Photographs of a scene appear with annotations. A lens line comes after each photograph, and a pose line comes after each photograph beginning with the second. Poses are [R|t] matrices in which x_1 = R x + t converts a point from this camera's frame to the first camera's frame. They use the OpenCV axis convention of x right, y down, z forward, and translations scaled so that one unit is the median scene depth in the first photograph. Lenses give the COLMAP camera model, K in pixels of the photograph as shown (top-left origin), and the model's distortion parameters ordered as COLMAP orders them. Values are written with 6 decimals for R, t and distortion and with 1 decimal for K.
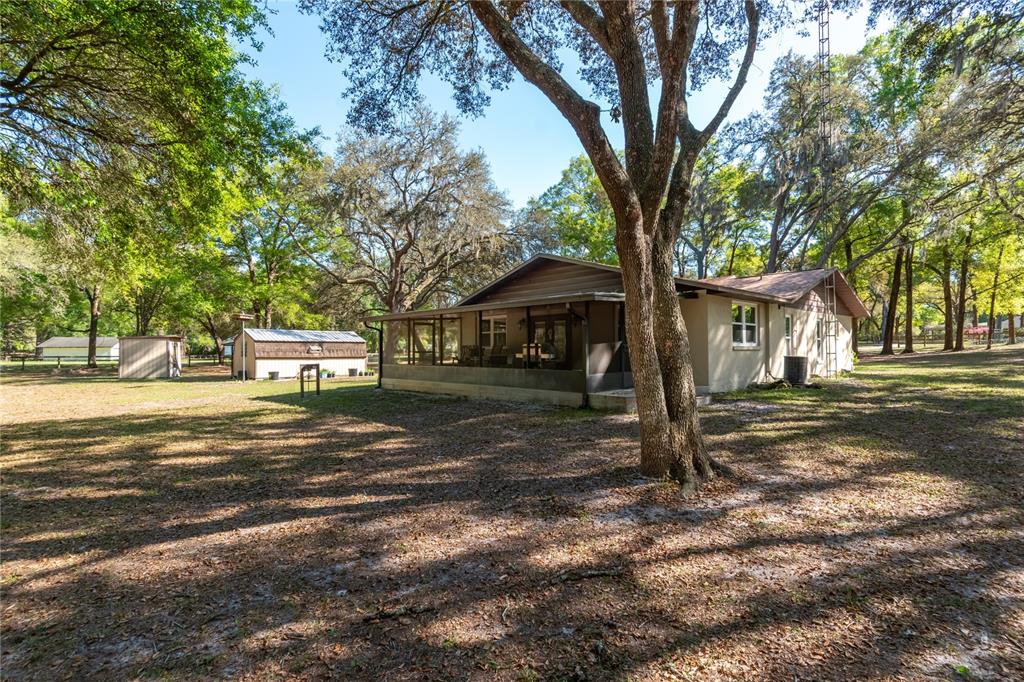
lens RADIAL K [[502.9, 0, 512.6], [0, 502.9, 341.6], [0, 0, 1]] dist [0.007103, 0.001742]
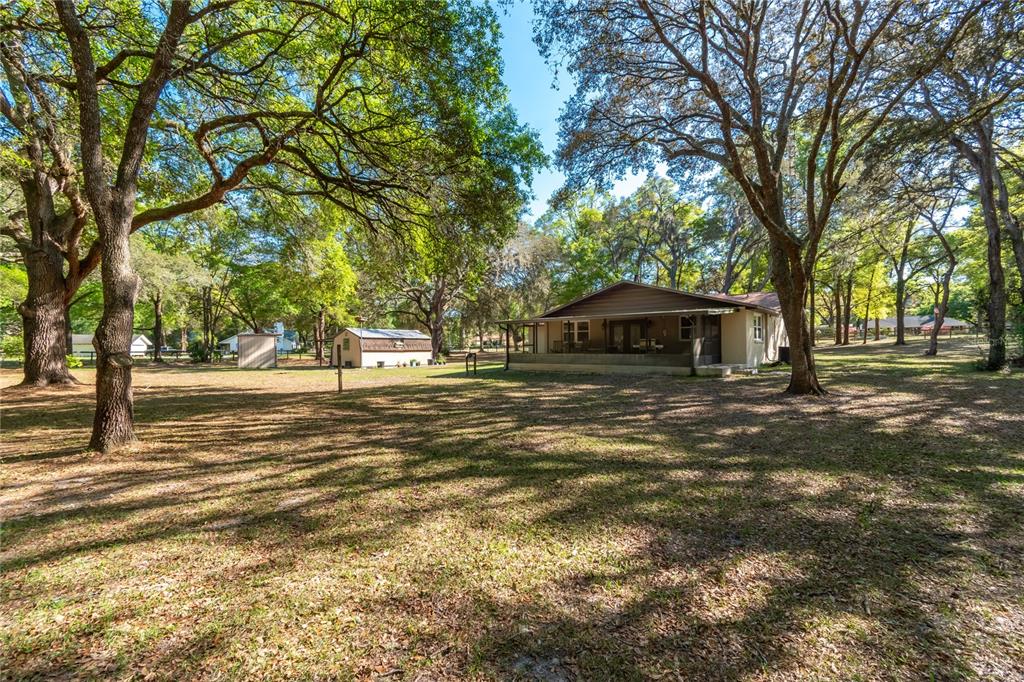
lens RADIAL K [[449.3, 0, 511.4], [0, 449.3, 341.0], [0, 0, 1]] dist [-0.001484, -0.000609]
pose [[0.993675, -0.000823, 0.112287, -0.245602], [0.000362, 0.999991, 0.004126, 0.002286], [-0.112290, -0.004060, 0.993667, -0.176343]]
